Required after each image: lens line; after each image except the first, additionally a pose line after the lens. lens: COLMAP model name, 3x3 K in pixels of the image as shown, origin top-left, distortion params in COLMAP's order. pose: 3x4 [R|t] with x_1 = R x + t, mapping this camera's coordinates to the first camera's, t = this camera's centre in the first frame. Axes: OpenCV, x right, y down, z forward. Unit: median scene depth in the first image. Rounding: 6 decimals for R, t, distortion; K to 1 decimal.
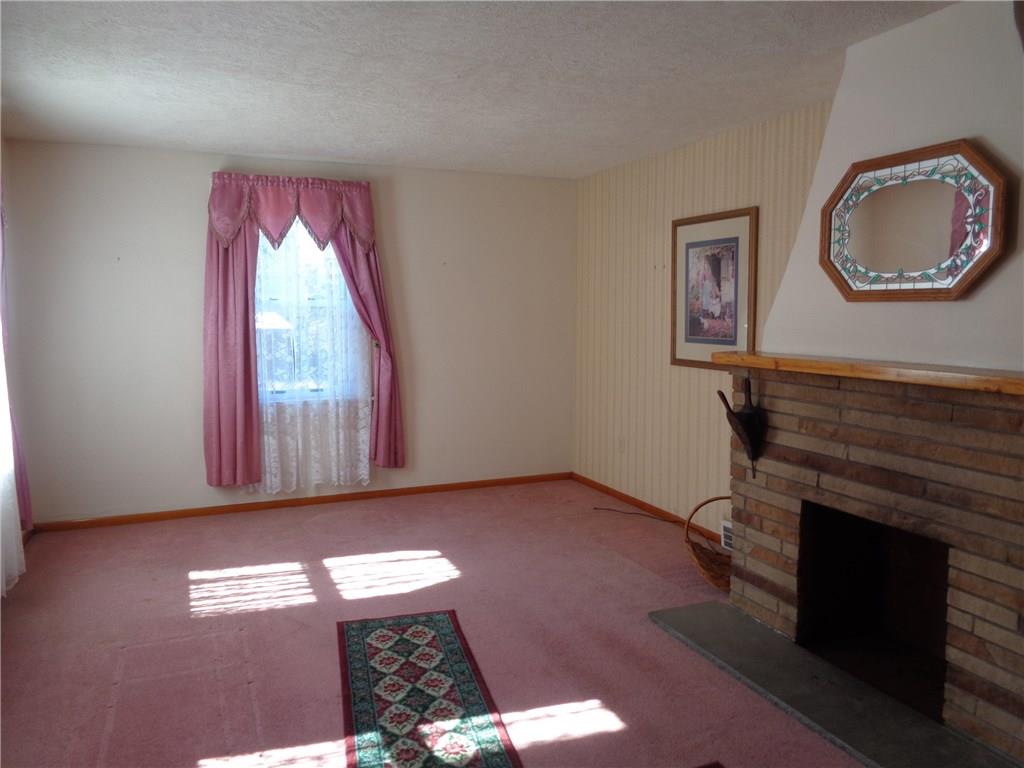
lens RADIAL K [[766.2, 0, 512.8], [0, 766.2, 382.8], [0, 0, 1]] dist [-0.005715, 0.036013]
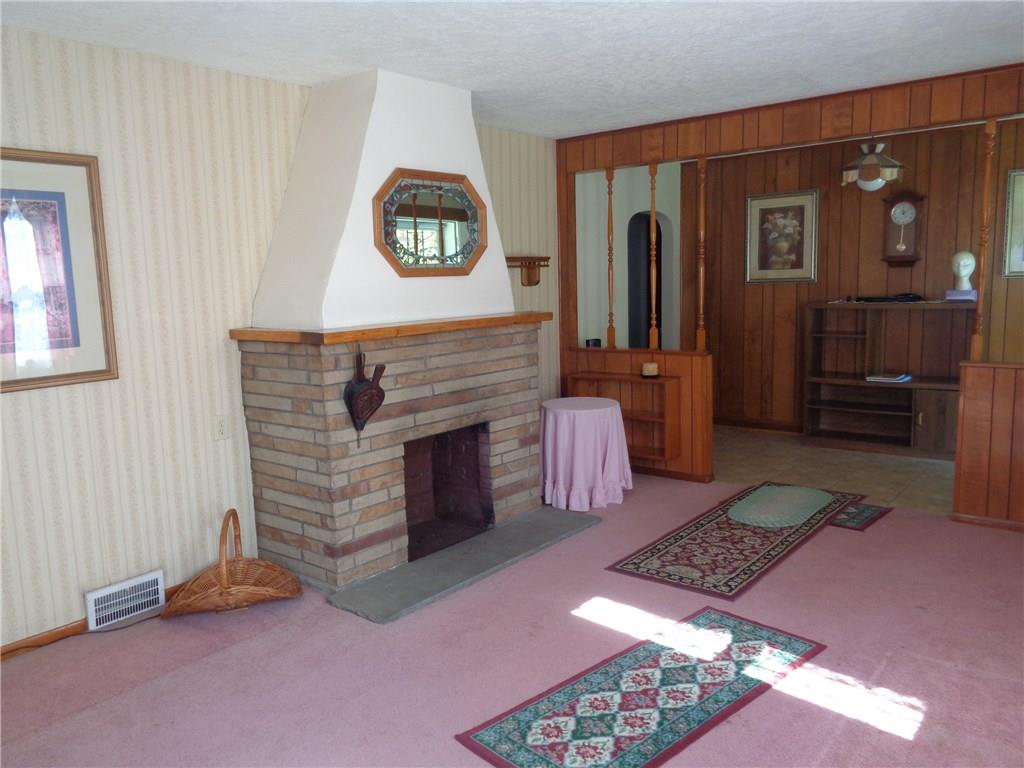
lens RADIAL K [[766.2, 0, 512.8], [0, 766.2, 382.8], [0, 0, 1]] dist [-0.005715, 0.036013]
pose [[-0.459651, -0.108579, 0.881437, -0.784252], [0.119411, 0.975930, 0.182490, -0.144435], [-0.880035, 0.189135, -0.435622, 1.421176]]
